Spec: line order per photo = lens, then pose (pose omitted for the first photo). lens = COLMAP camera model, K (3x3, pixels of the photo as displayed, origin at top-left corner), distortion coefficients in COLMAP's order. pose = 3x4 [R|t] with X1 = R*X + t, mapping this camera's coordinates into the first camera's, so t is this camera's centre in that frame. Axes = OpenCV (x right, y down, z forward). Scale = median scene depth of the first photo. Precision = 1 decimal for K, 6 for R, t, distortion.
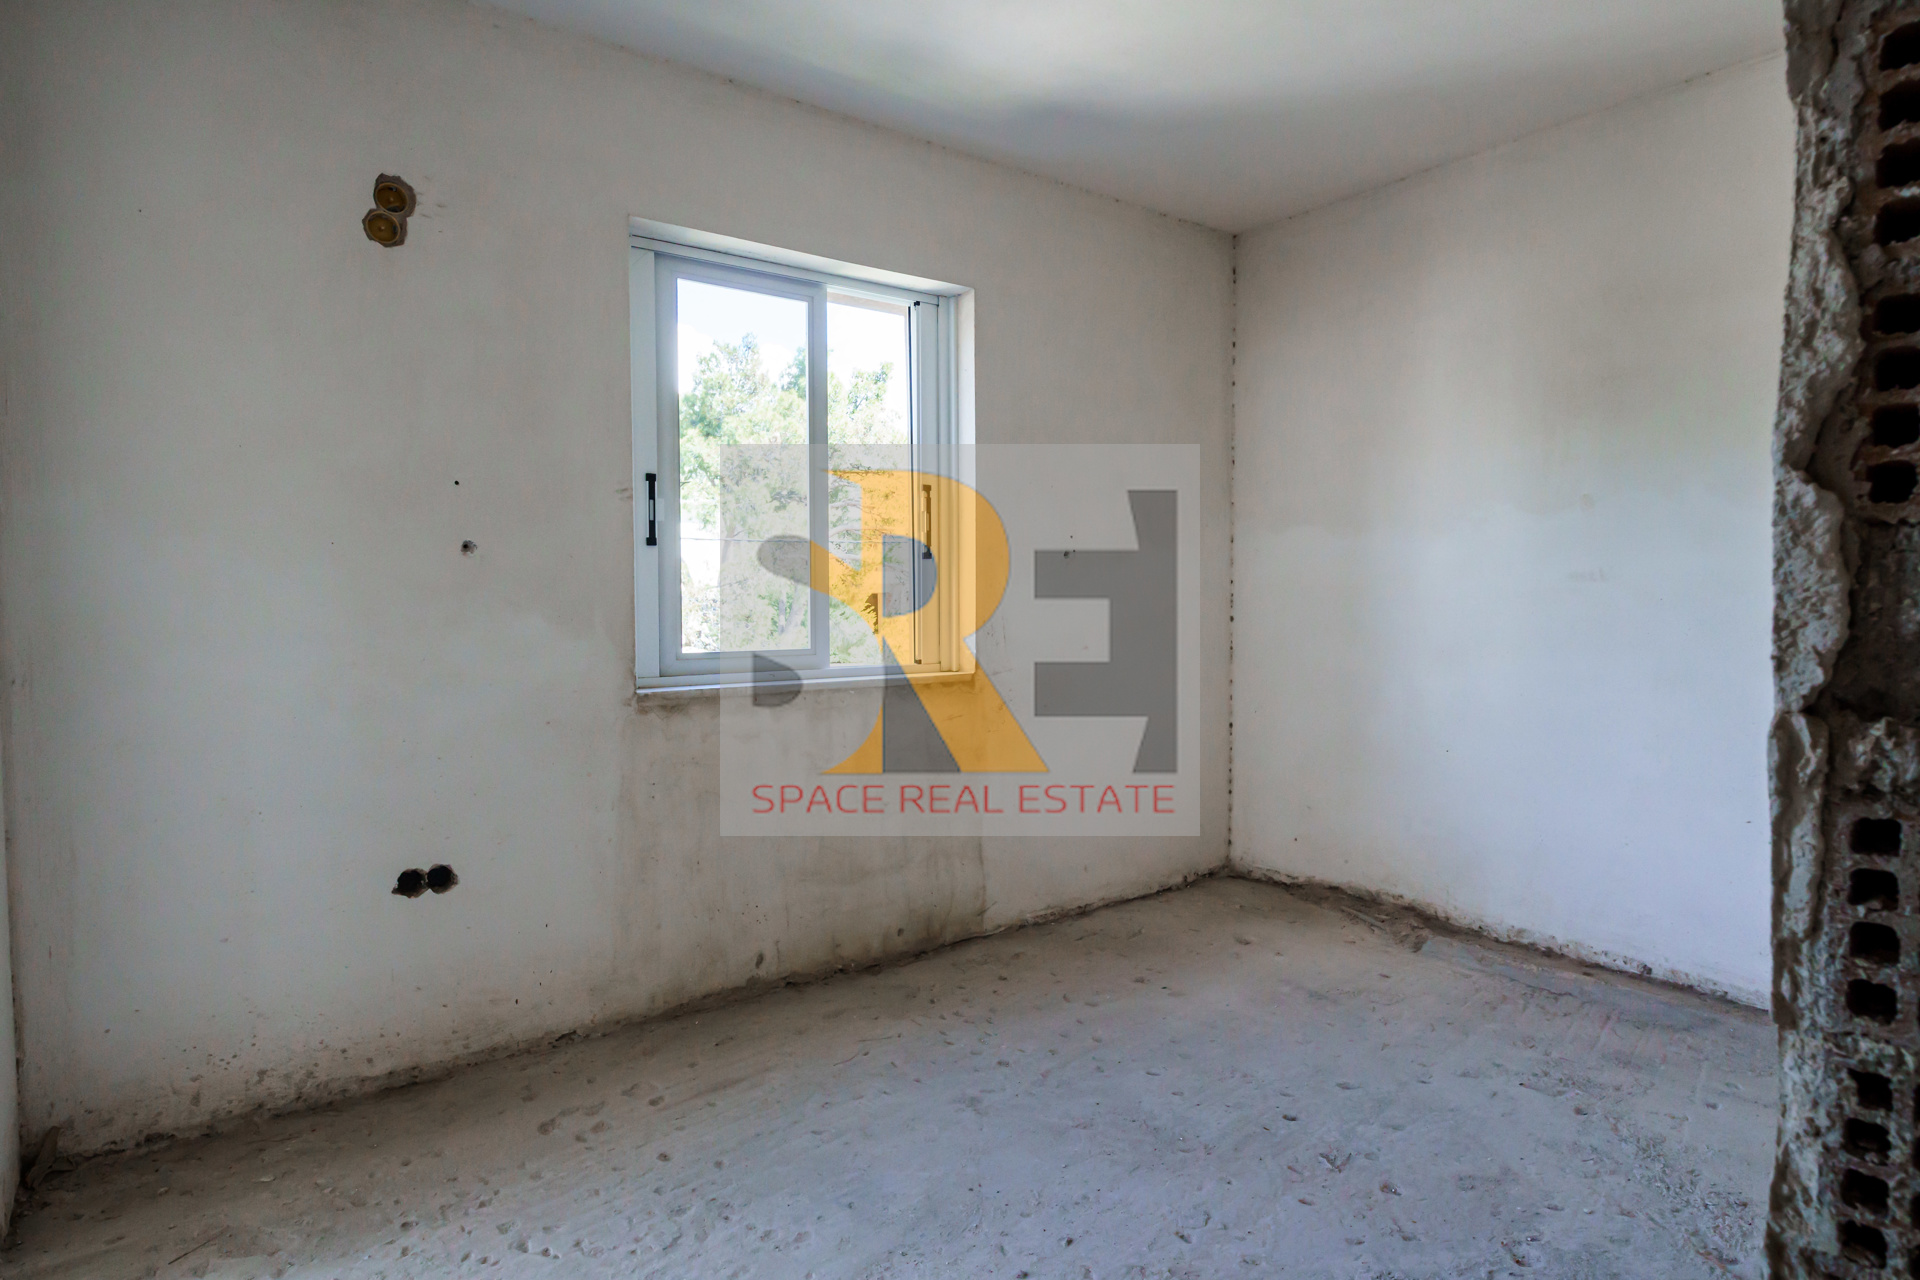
lens RADIAL K [[1084.9, 0, 965.6], [0, 1084.9, 639.8], [0, 0, 1]] dist [0.001538, -0.000674]
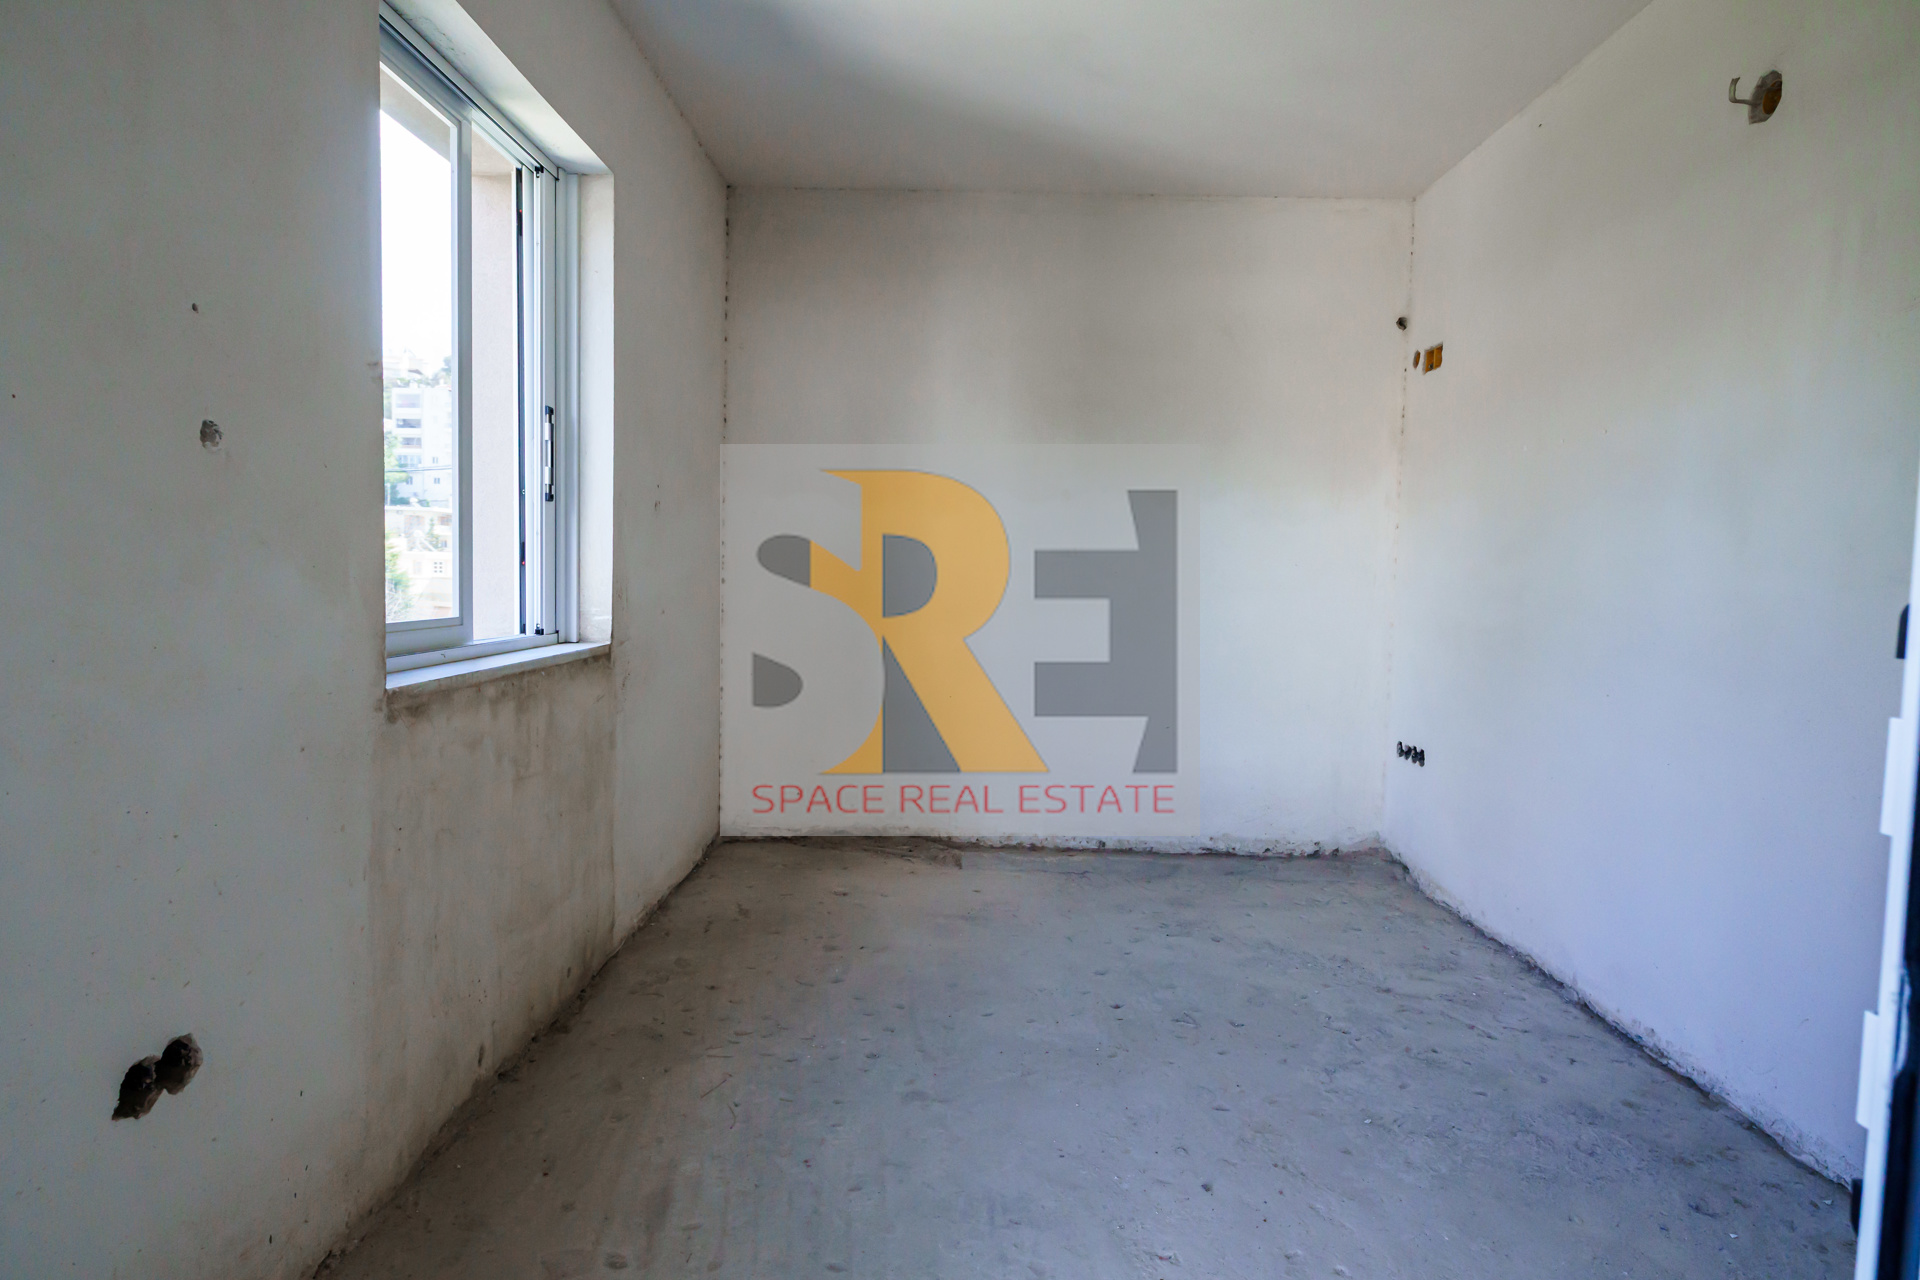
lens RADIAL K [[1084.9, 0, 965.1], [0, 1084.9, 638.7], [0, 0, 1]] dist [0.001538, -0.000674]
pose [[0.603404, -0.029441, 0.796892, -0.581653], [0.000789, 0.999340, 0.036323, -0.003536], [-0.797435, -0.021288, 0.603029, 0.336403]]
